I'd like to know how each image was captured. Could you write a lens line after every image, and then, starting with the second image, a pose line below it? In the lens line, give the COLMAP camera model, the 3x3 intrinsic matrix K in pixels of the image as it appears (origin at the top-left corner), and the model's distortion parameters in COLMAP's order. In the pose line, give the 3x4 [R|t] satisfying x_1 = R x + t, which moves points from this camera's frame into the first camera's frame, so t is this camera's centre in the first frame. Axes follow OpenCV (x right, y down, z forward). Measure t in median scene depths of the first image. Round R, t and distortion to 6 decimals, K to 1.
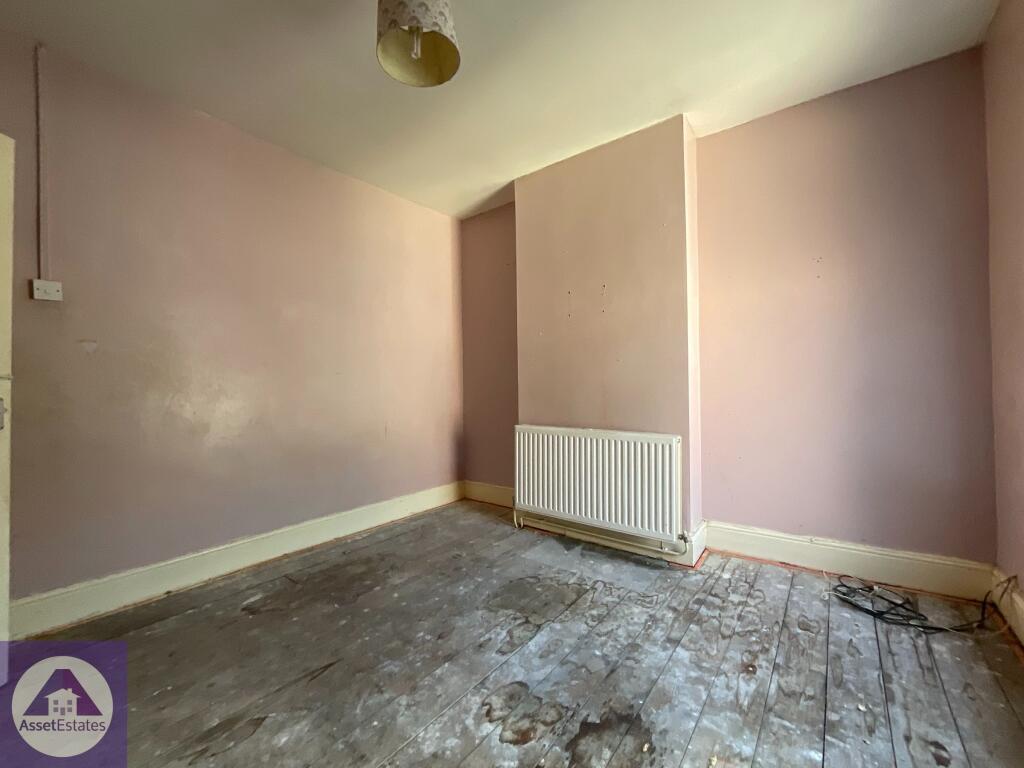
lens RADIAL K [[413.4, 0, 510.3], [0, 413.4, 382.0], [0, 0, 1]] dist [0.001054, 0.000458]
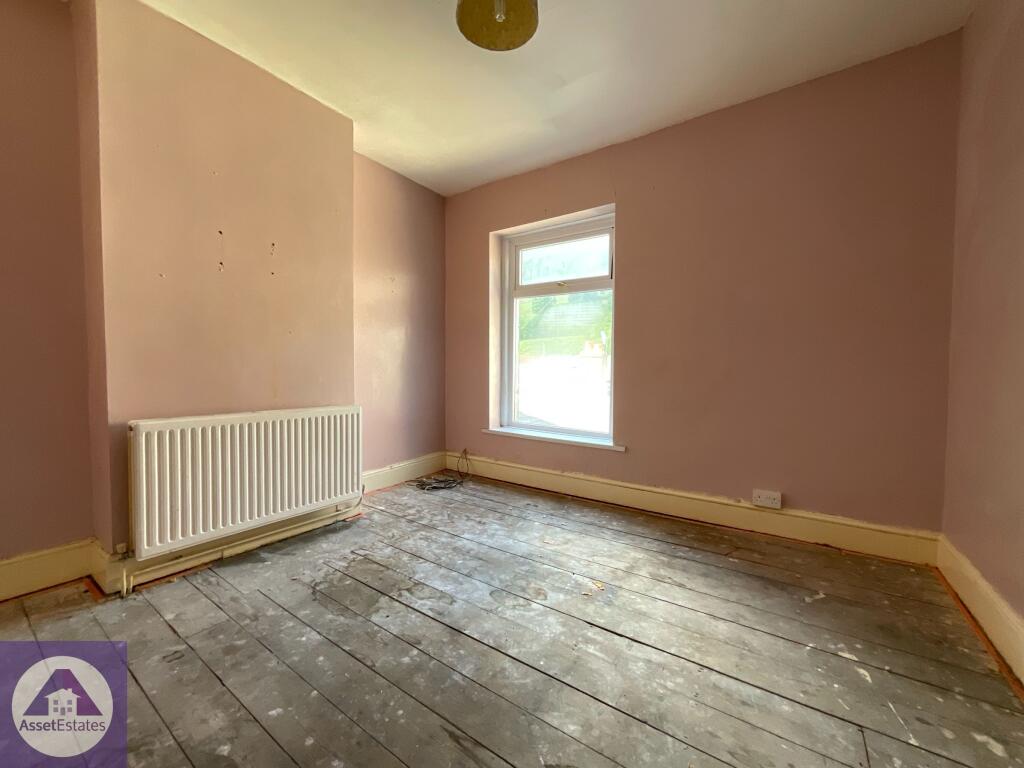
lens RADIAL K [[413.4, 0, 510.3], [0, 413.4, 382.0], [0, 0, 1]] dist [0.001054, 0.000458]
pose [[-0.051197, -0.021592, 0.998455, -0.941595], [-0.021884, 0.999550, 0.020493, 0.036901], [-0.998449, -0.020801, -0.051647, 0.774045]]
